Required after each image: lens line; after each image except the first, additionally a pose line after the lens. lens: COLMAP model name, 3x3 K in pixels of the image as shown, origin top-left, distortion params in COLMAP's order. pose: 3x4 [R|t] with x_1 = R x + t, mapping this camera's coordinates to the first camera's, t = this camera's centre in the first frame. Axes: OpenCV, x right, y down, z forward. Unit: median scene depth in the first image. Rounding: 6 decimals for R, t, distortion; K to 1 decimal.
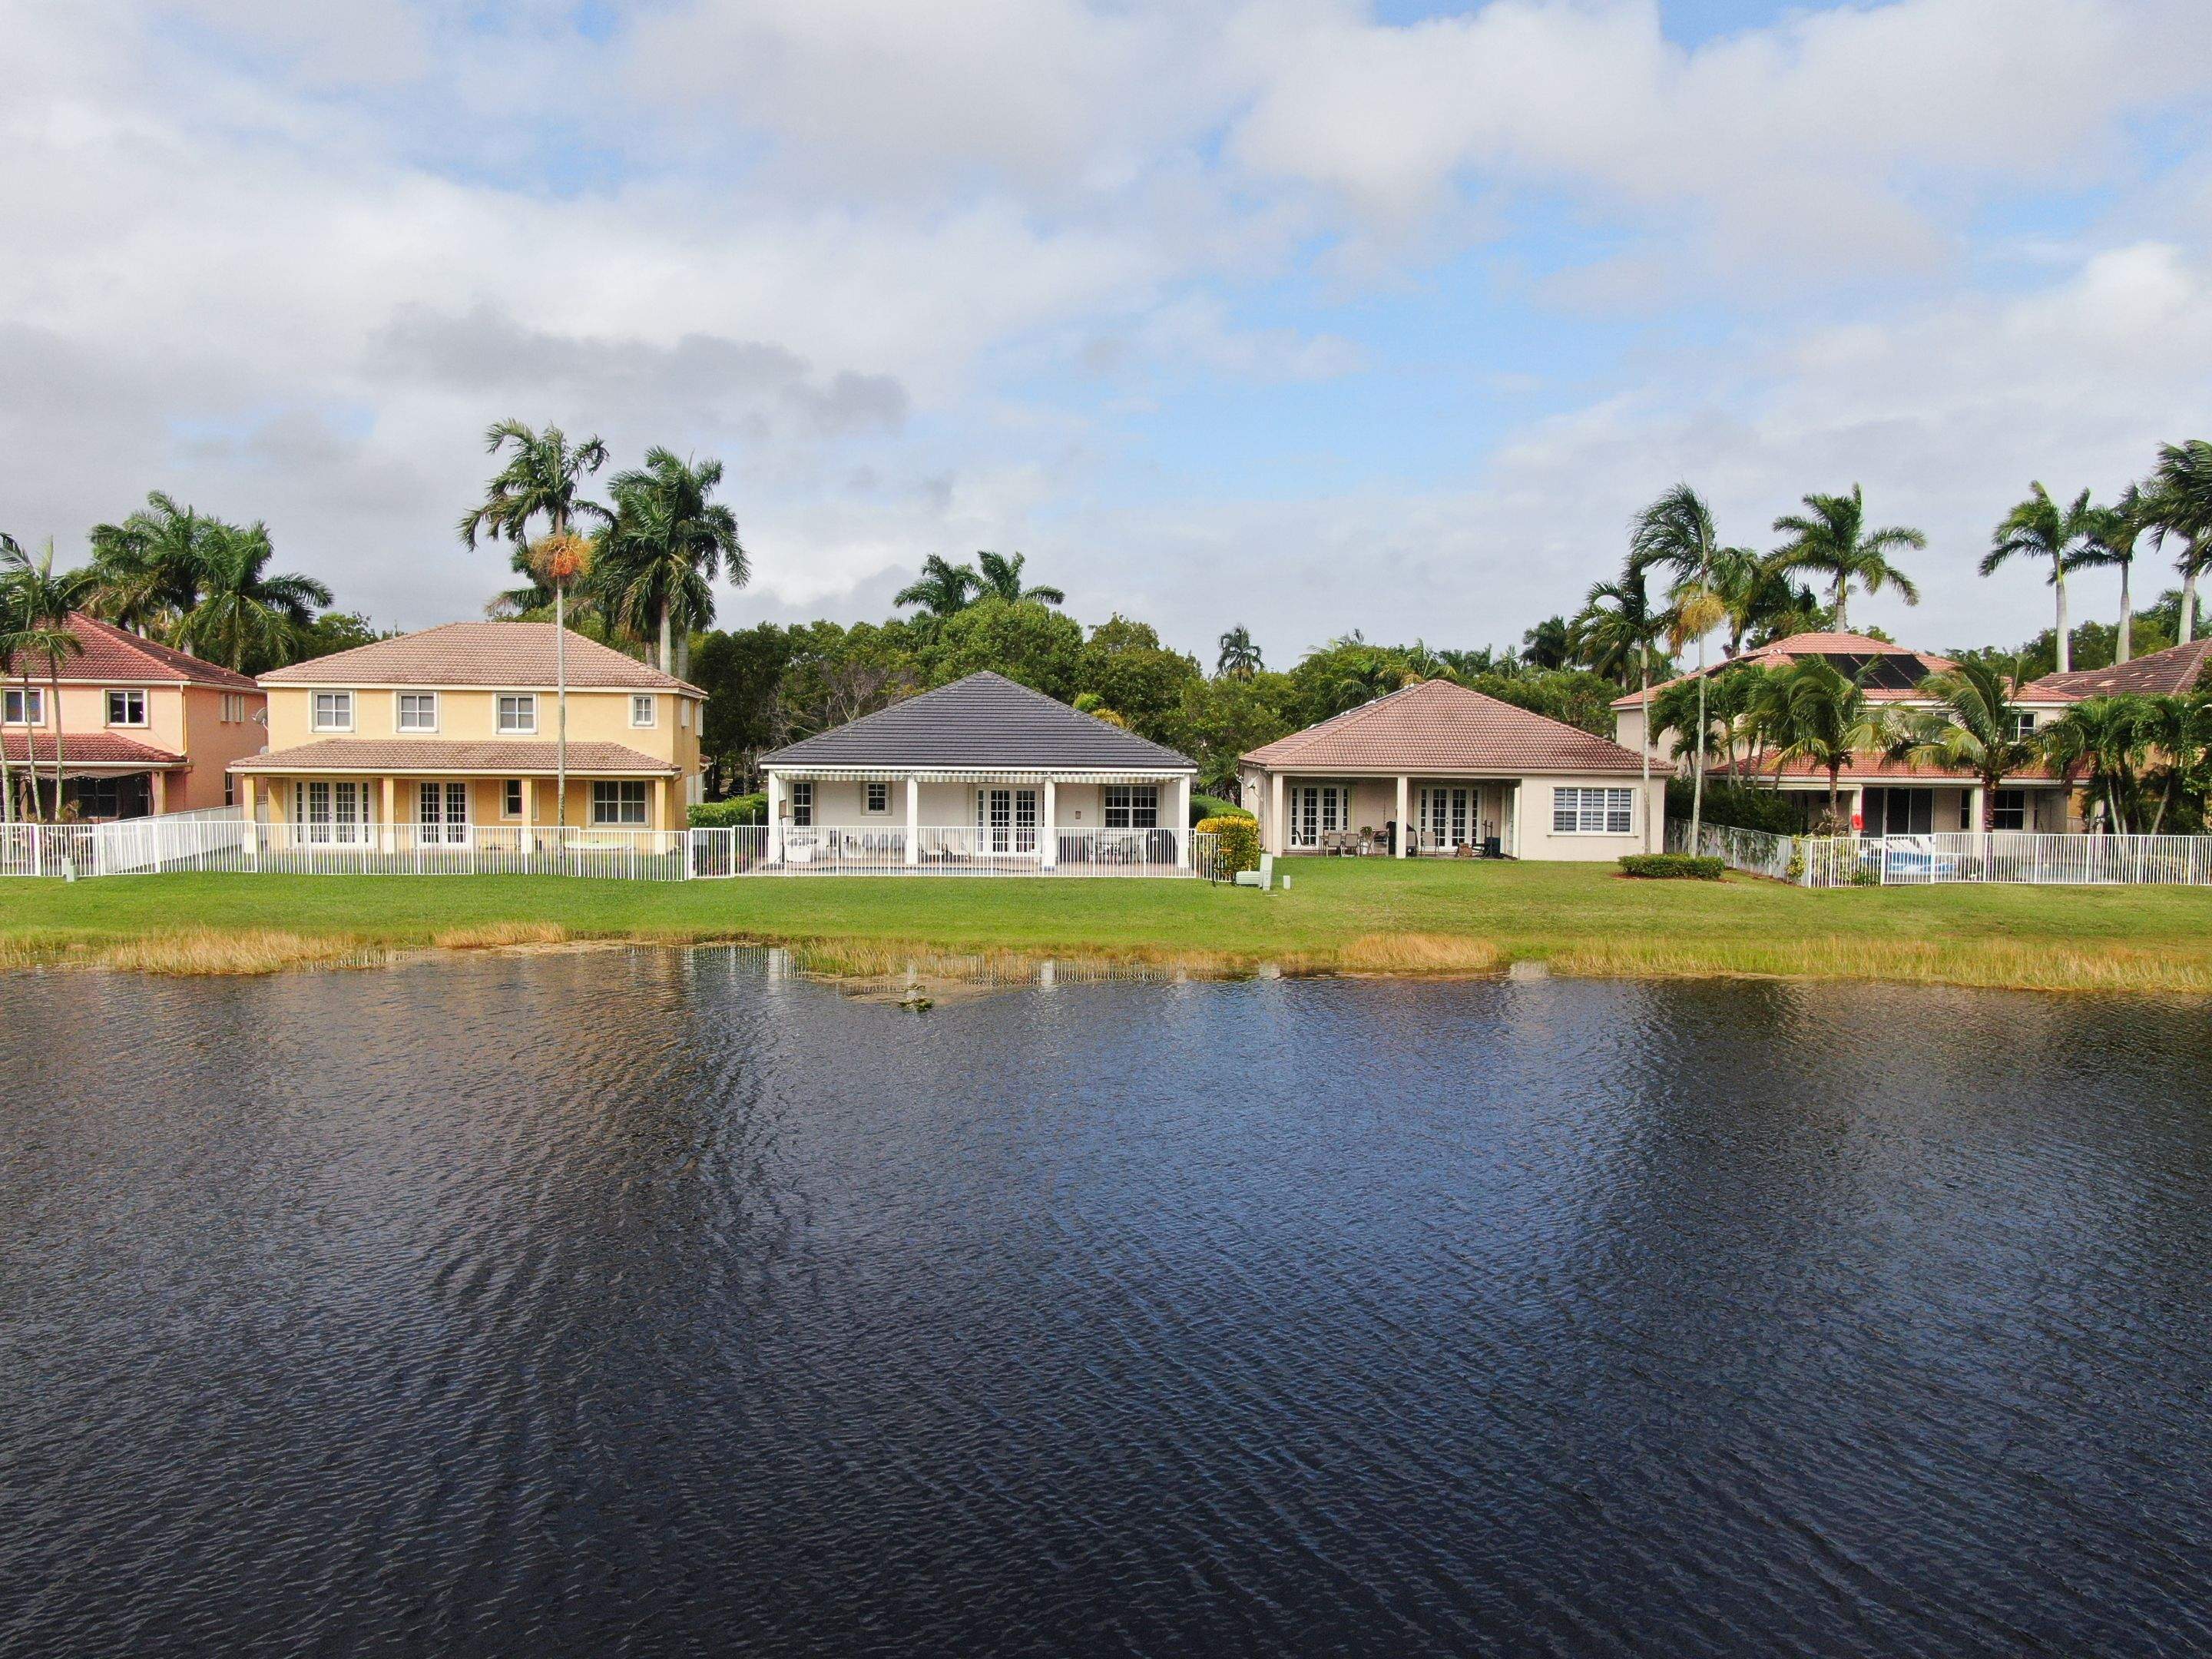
lens RADIAL K [[1595.0, 0, 1106.0], [0, 1595.0, 829.5], [0, 0, 1]] dist [-0.023461, 0.005548]
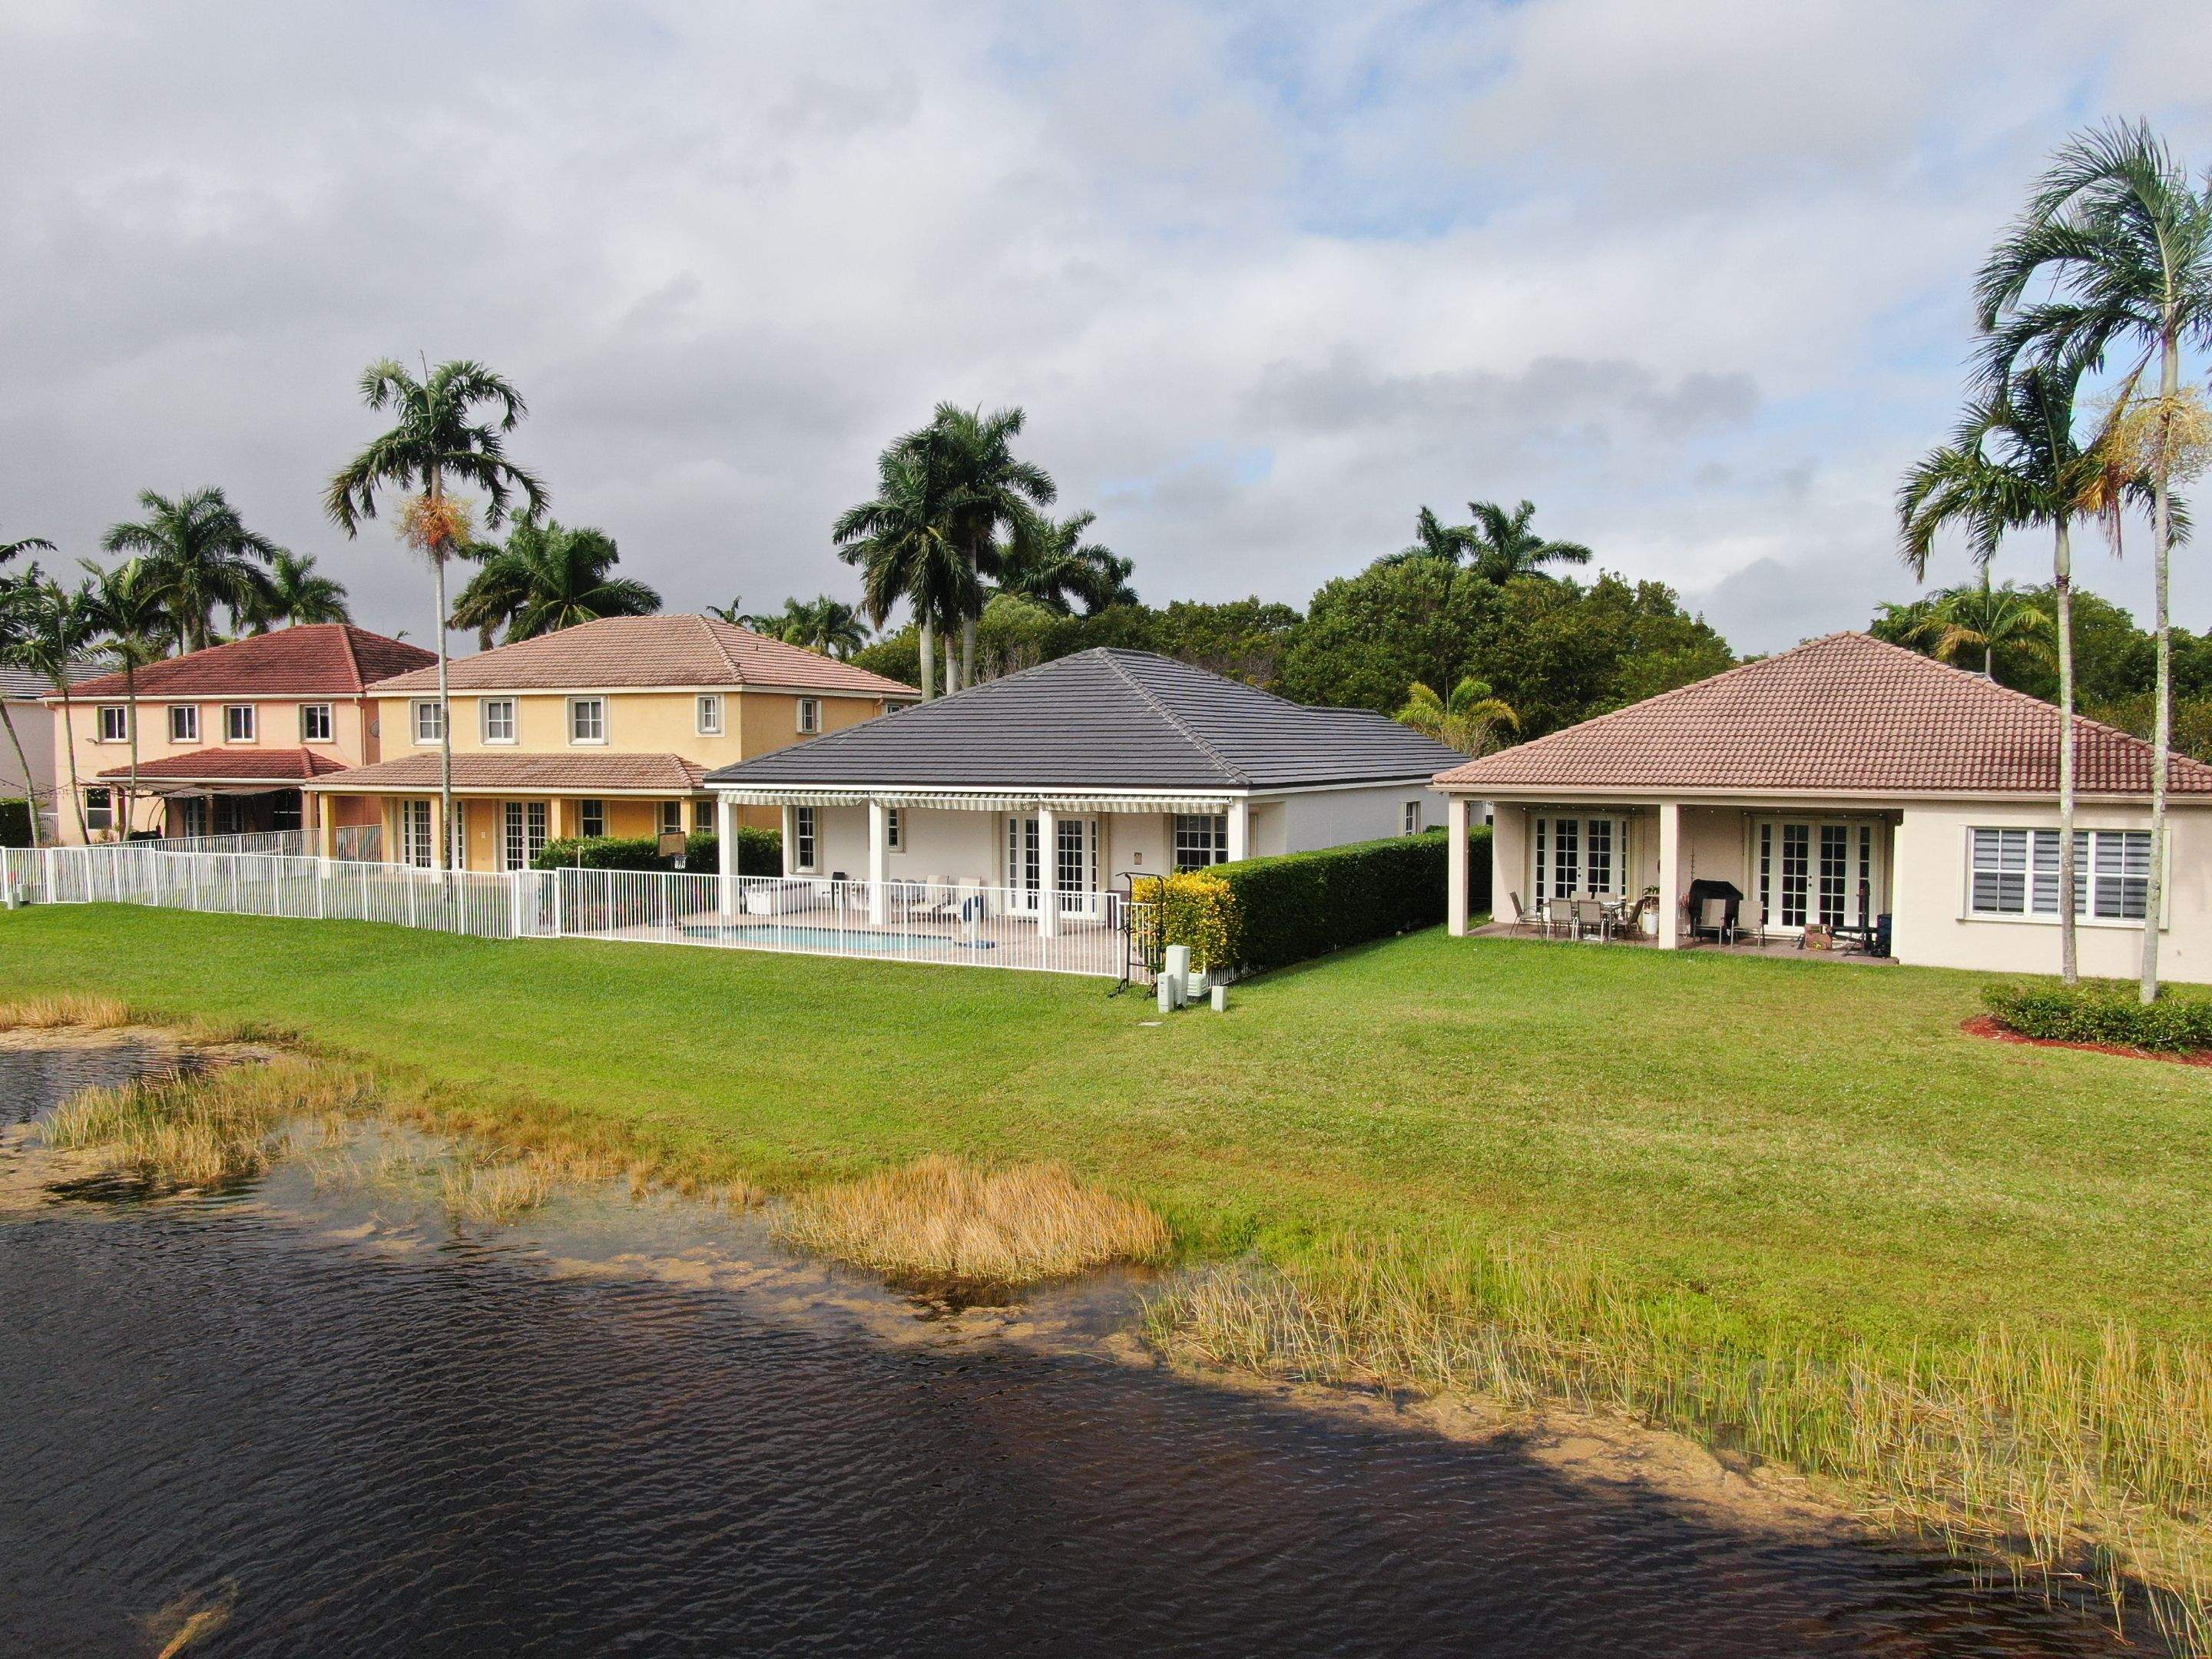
lens RADIAL K [[1571.1, 0, 1106.0], [0, 1571.1, 829.5], [0, 0, 1]] dist [-0.081633, 0.001321]
pose [[0.869880, 0.014306, -0.493056, 0.267235], [-0.014395, 0.999890, 0.003615, -0.021950], [0.493053, 0.003953, 0.869990, 0.418893]]
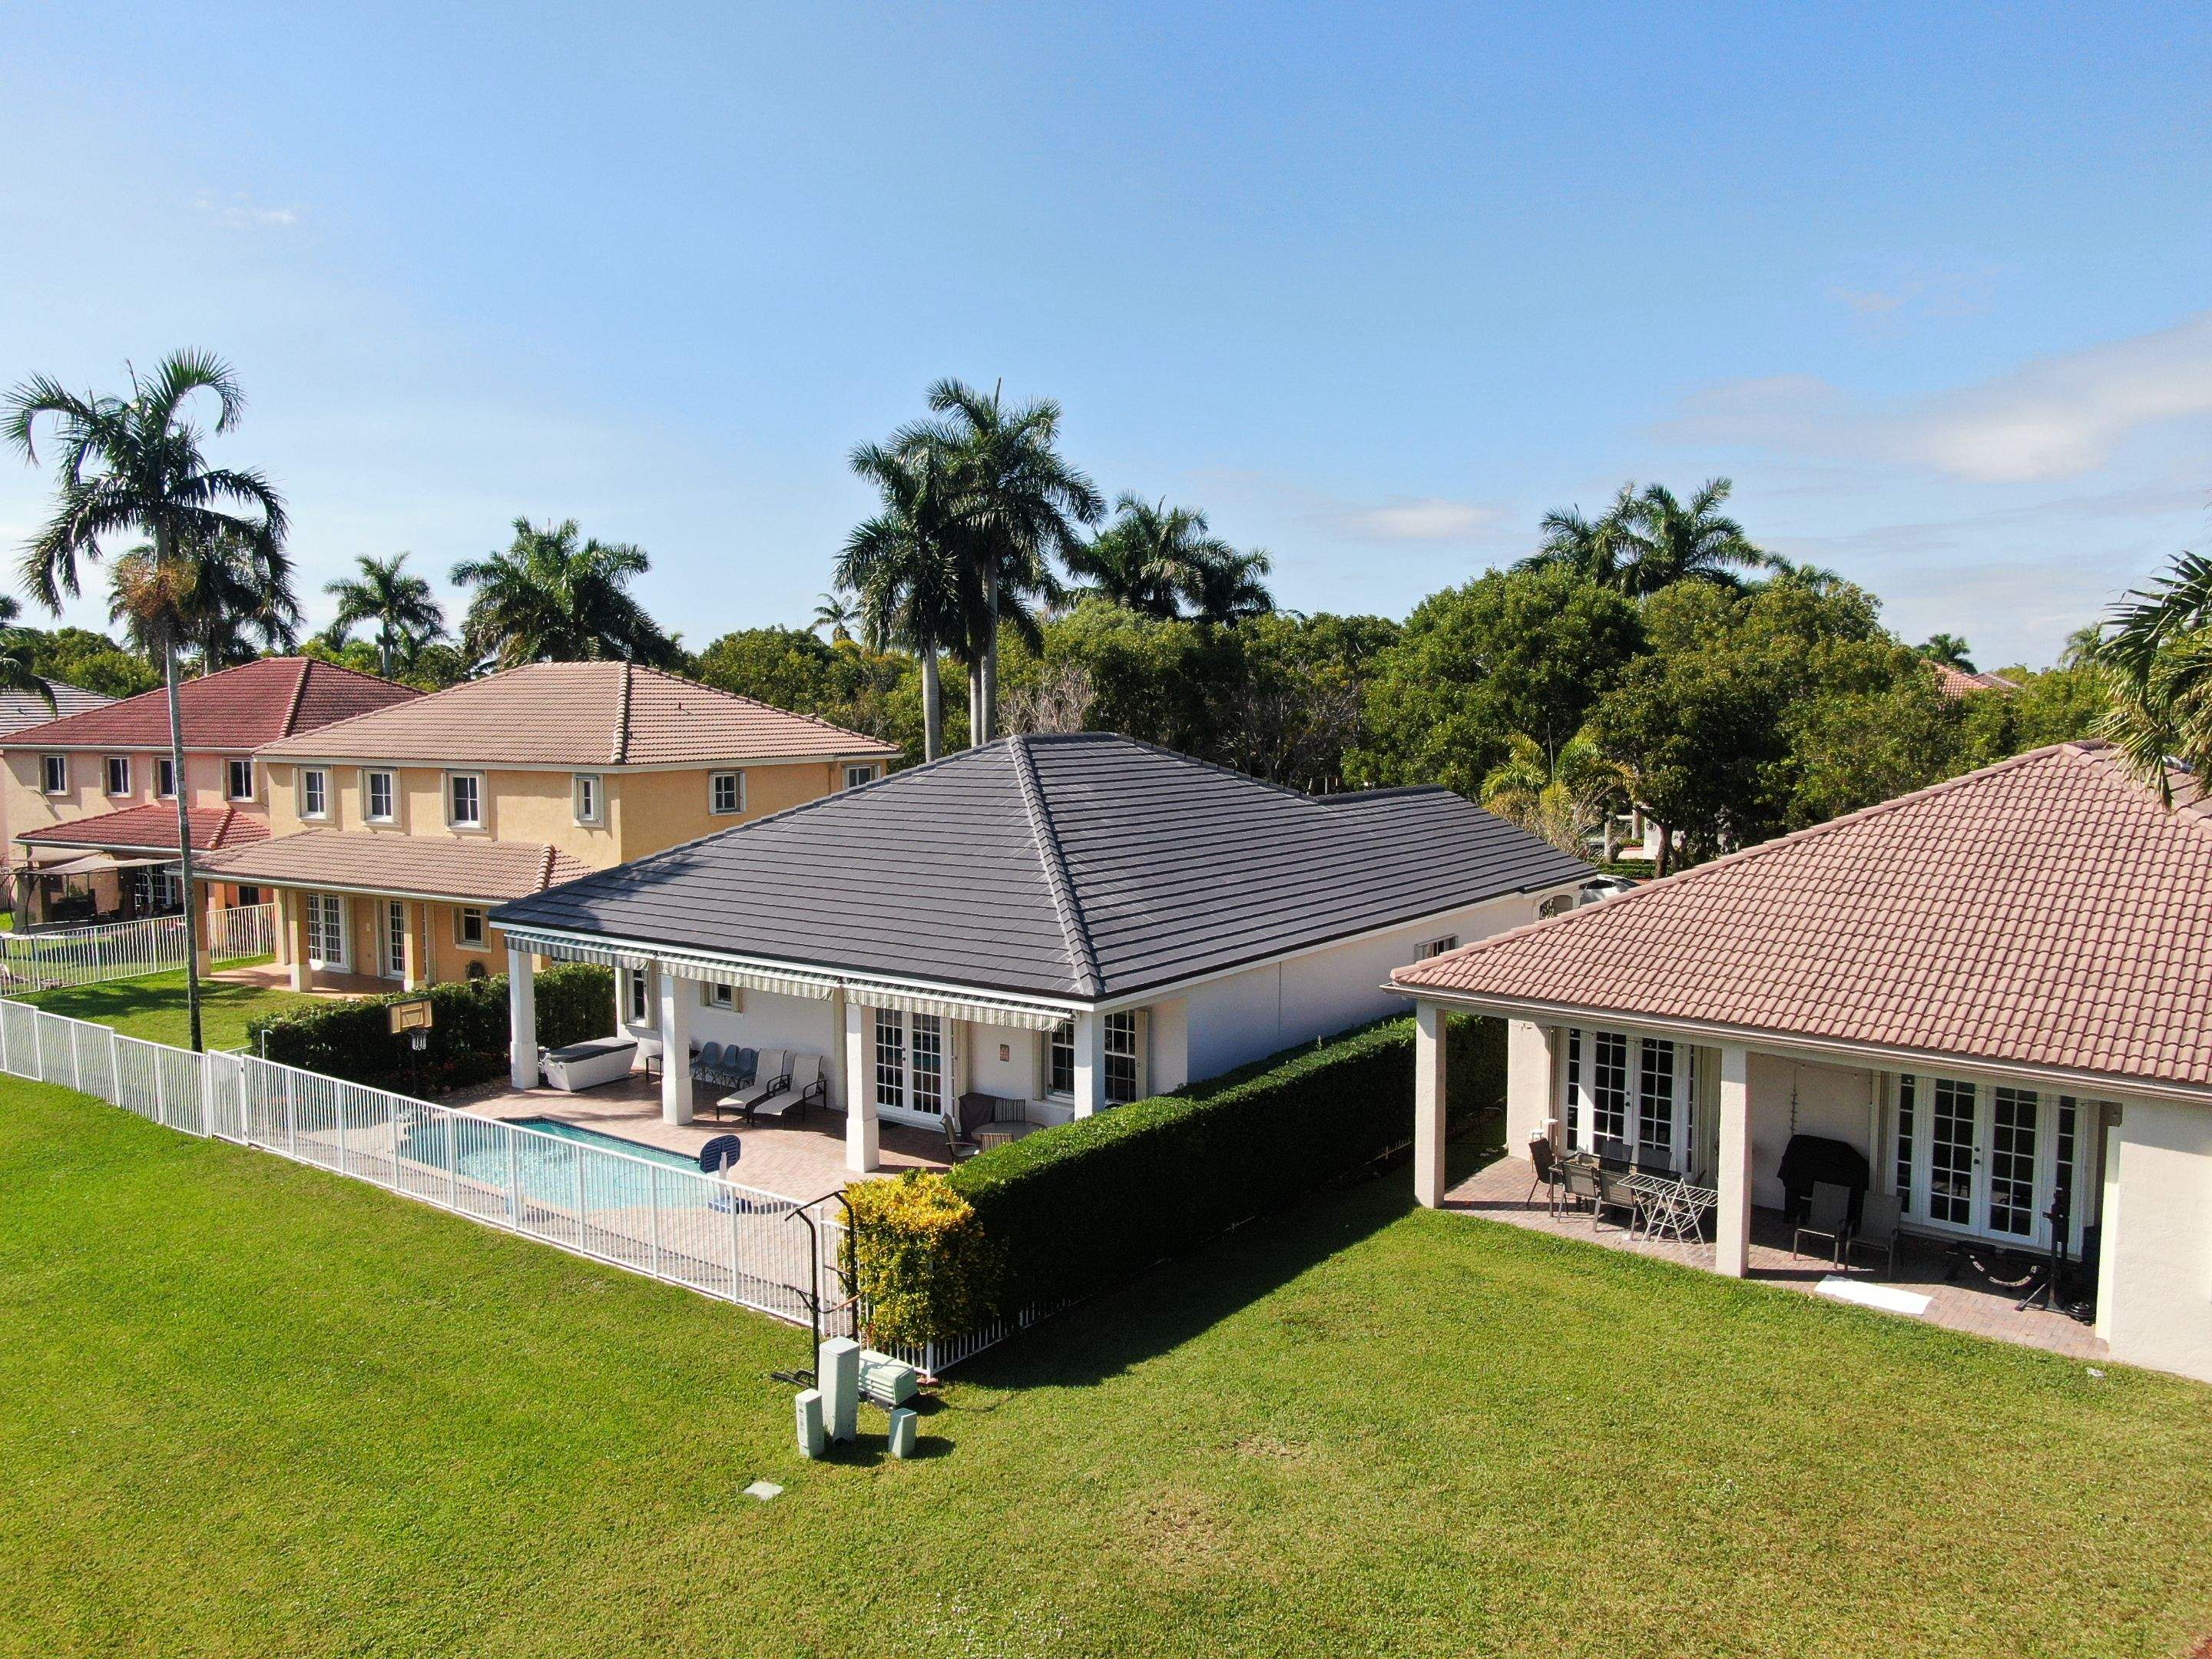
lens RADIAL K [[1596.6, 0, 1106.0], [0, 1596.6, 829.5], [0, 0, 1]] dist [-0.015015, -0.003294]
pose [[0.790688, 0.034144, -0.611266, 0.276797], [-0.020249, 0.999356, 0.029628, -0.085402], [0.611884, -0.011049, 0.790870, 0.604906]]
